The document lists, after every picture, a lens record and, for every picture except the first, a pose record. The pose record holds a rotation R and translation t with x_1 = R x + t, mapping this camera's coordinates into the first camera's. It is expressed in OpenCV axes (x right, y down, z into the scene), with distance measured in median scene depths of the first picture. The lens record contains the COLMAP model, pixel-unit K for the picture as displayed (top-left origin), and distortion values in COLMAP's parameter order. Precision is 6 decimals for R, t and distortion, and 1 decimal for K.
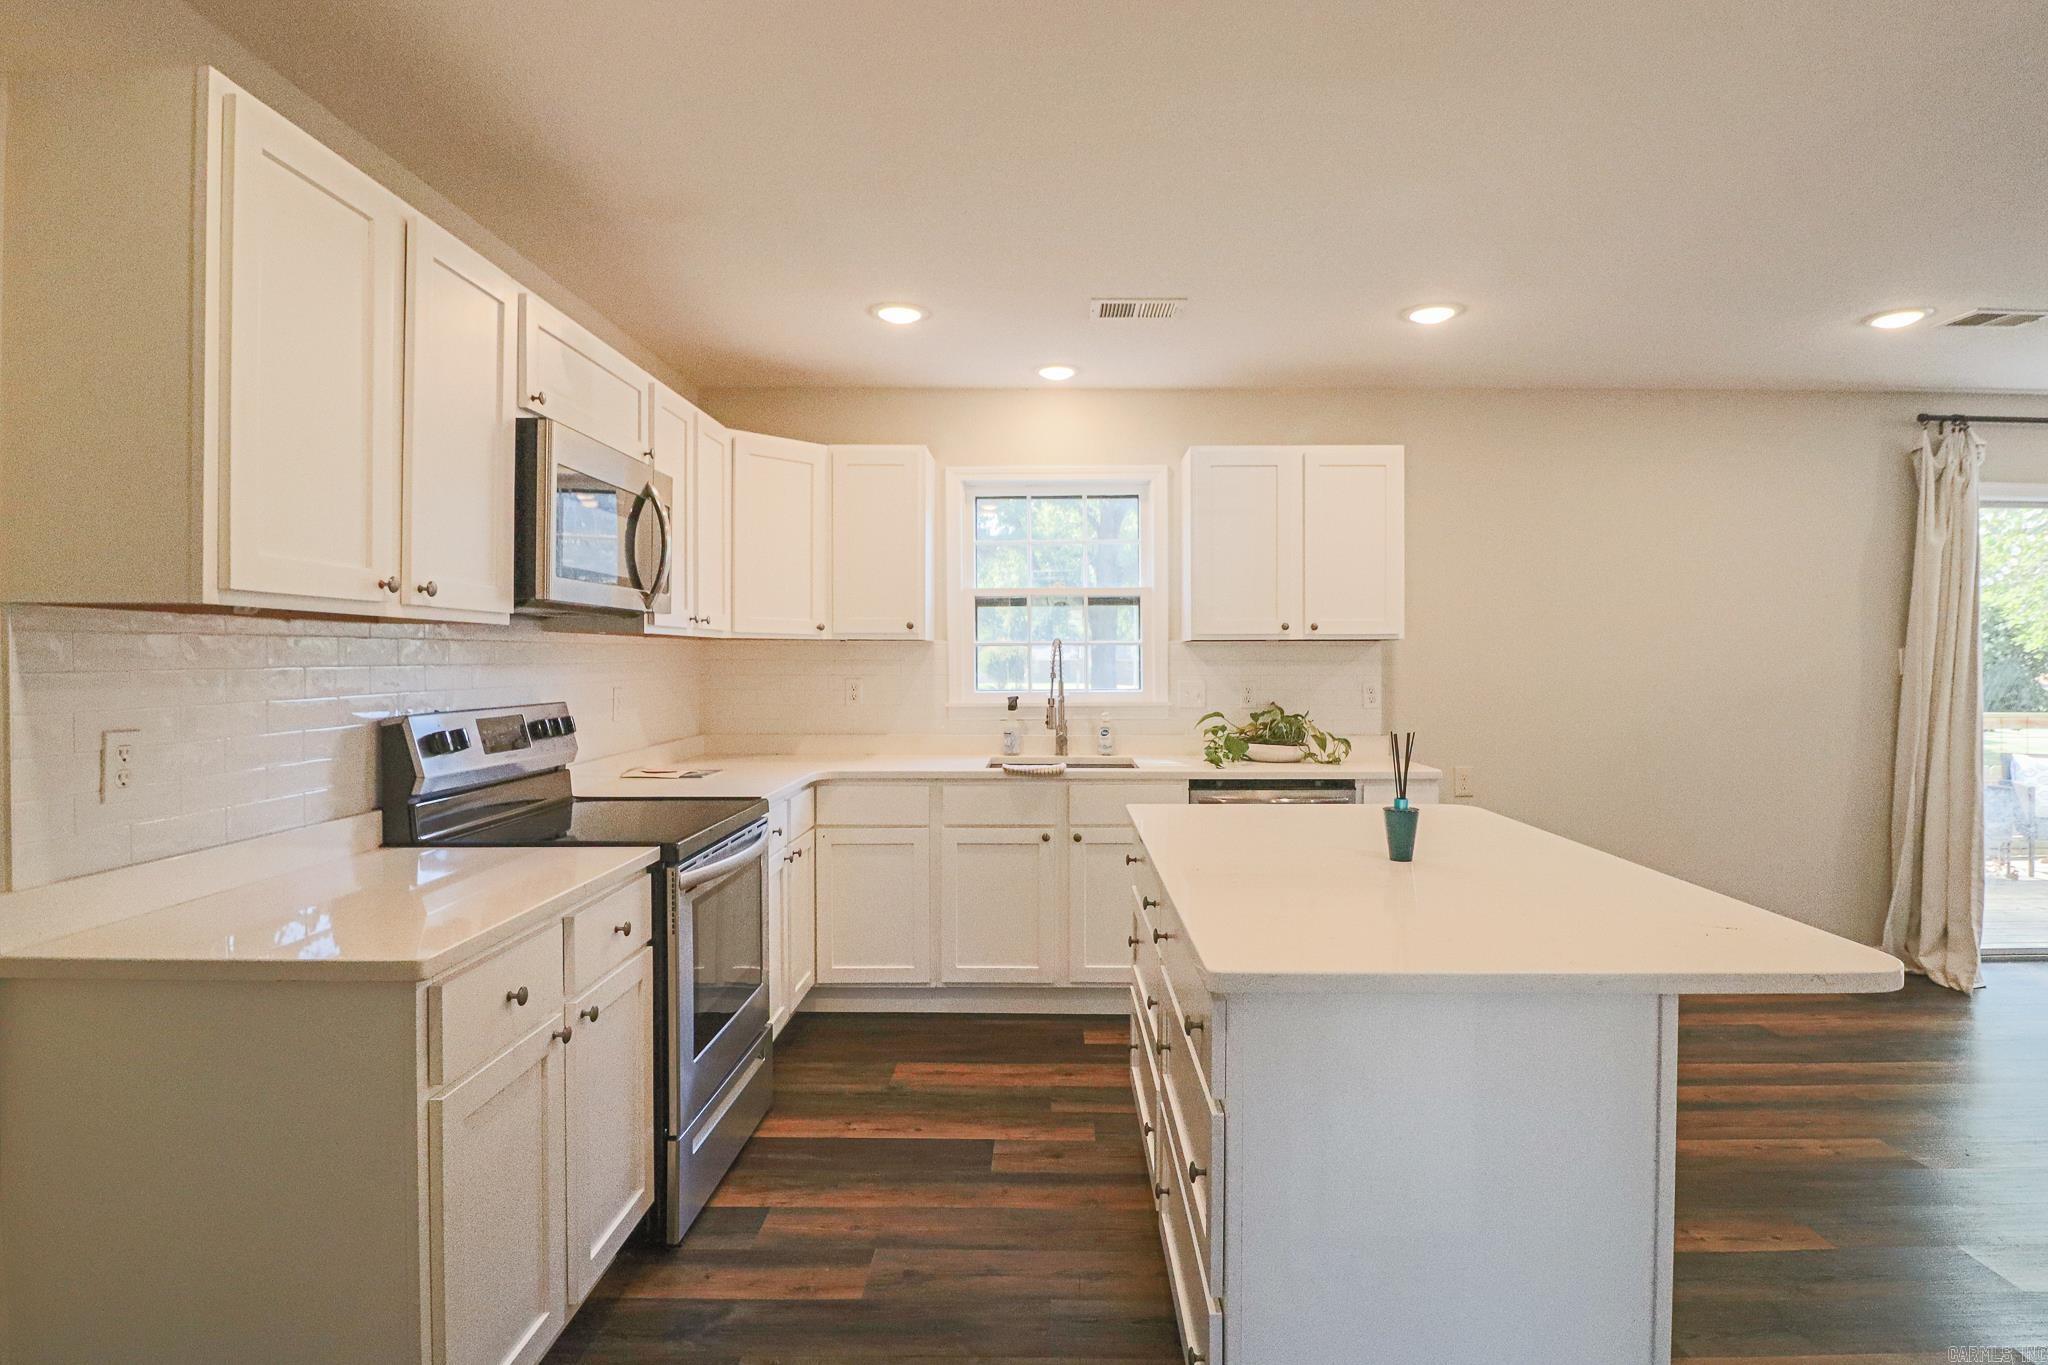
lens RADIAL K [[1069.3, 0, 1031.9], [0, 1069.3, 674.4], [0, 0, 1]] dist [-0.001901, -0.000569]
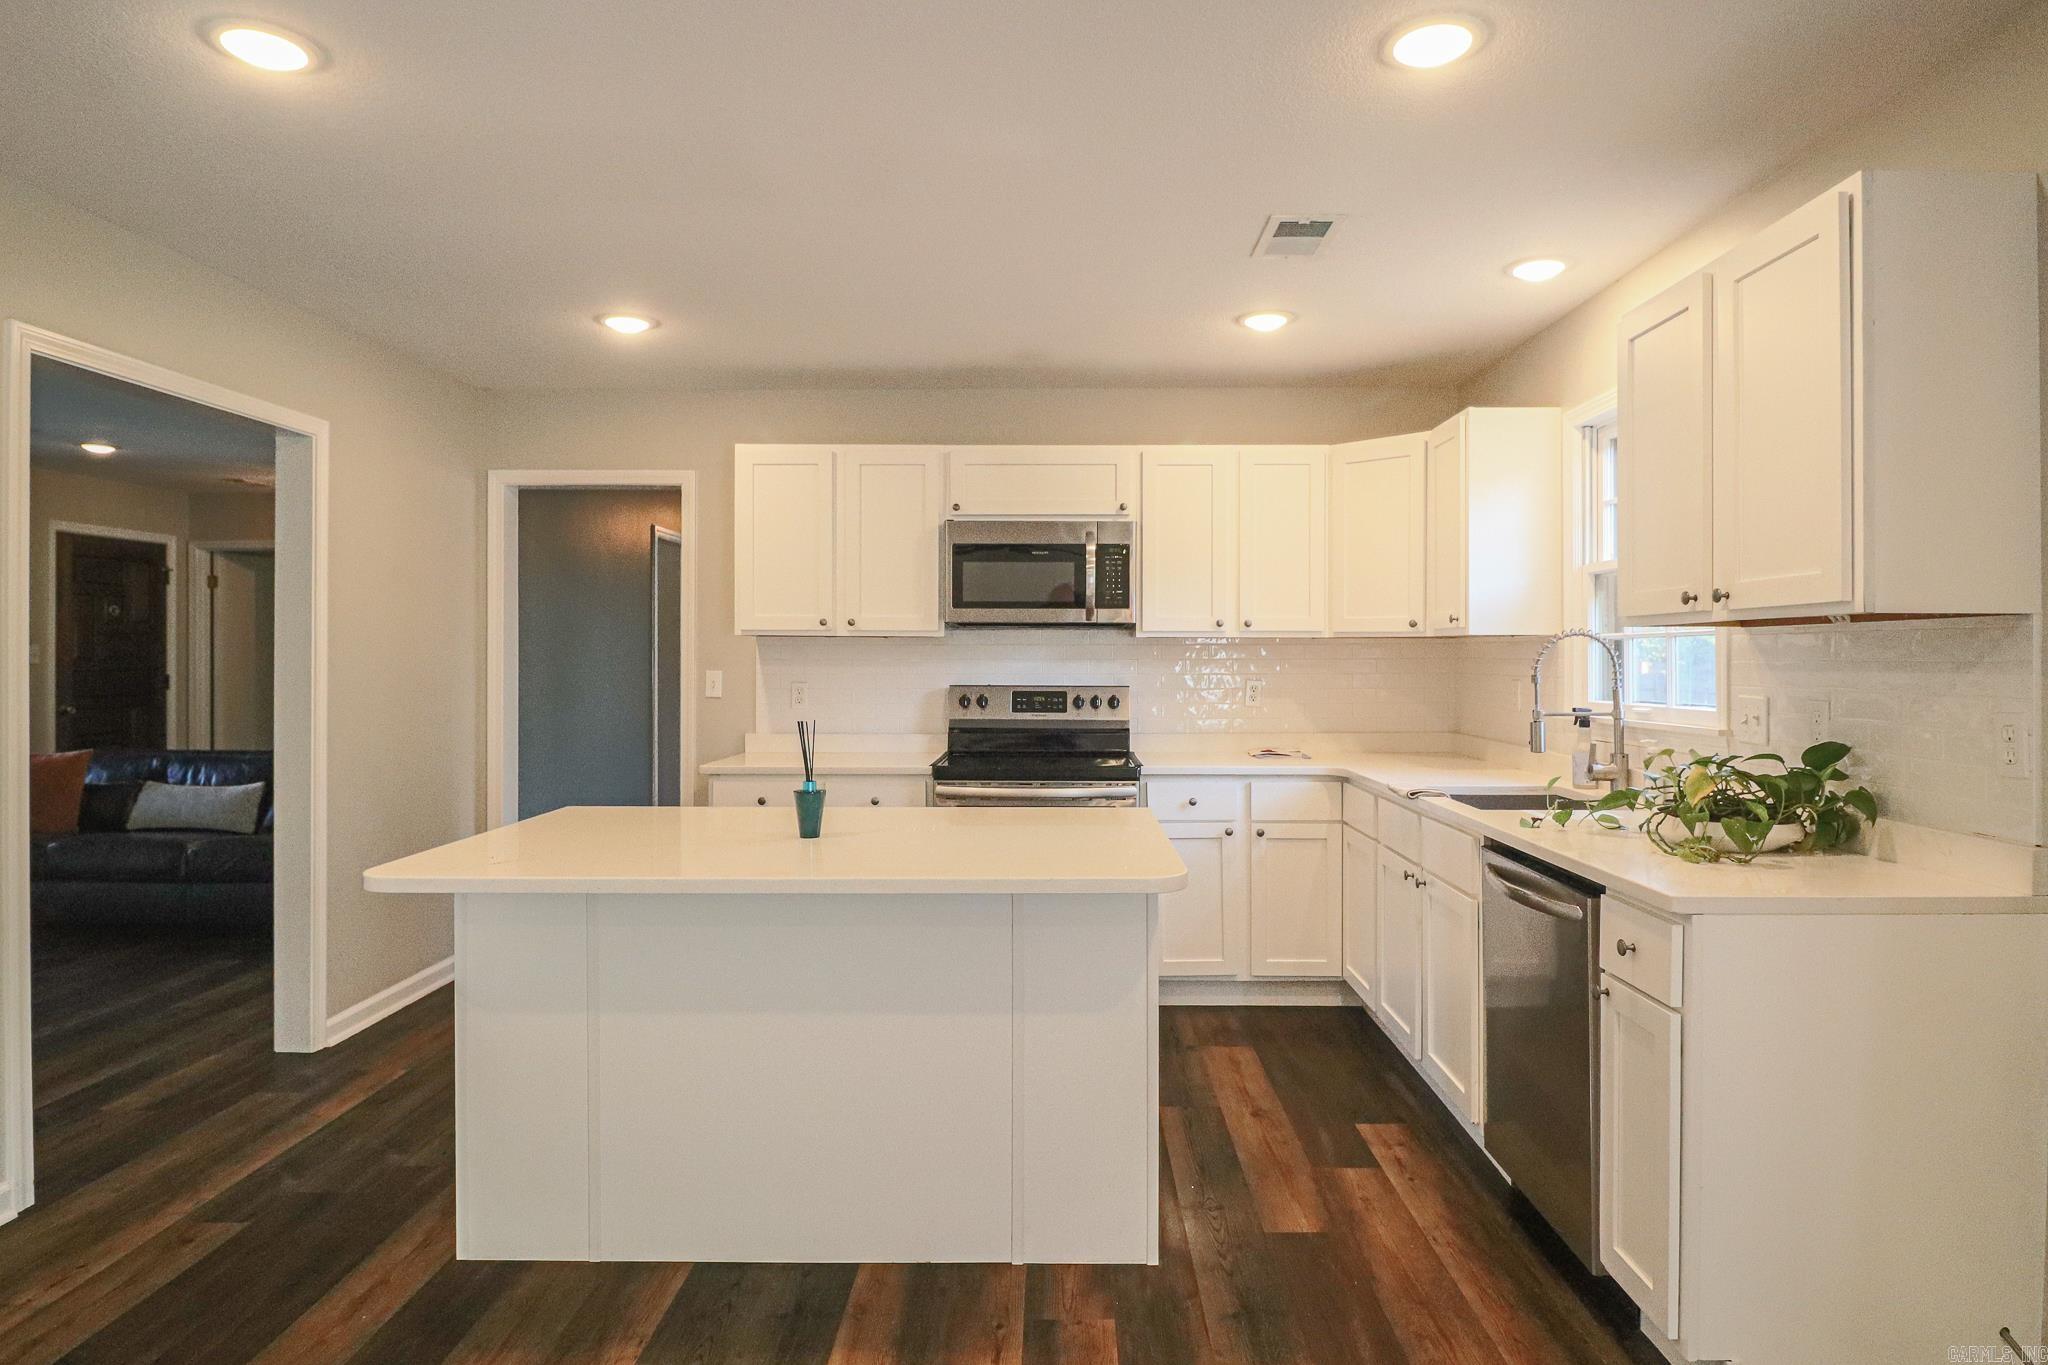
lens RADIAL K [[1104.7, 0, 1032.8], [0, 1104.7, 659.5], [0, 0, 1]] dist [-0.001539, -0.000698]
pose [[0.001737, 0.002201, -0.999996, 0.889150], [-0.017676, 0.999841, 0.002170, -0.009113], [0.999842, 0.017672, 0.001776, 0.737788]]
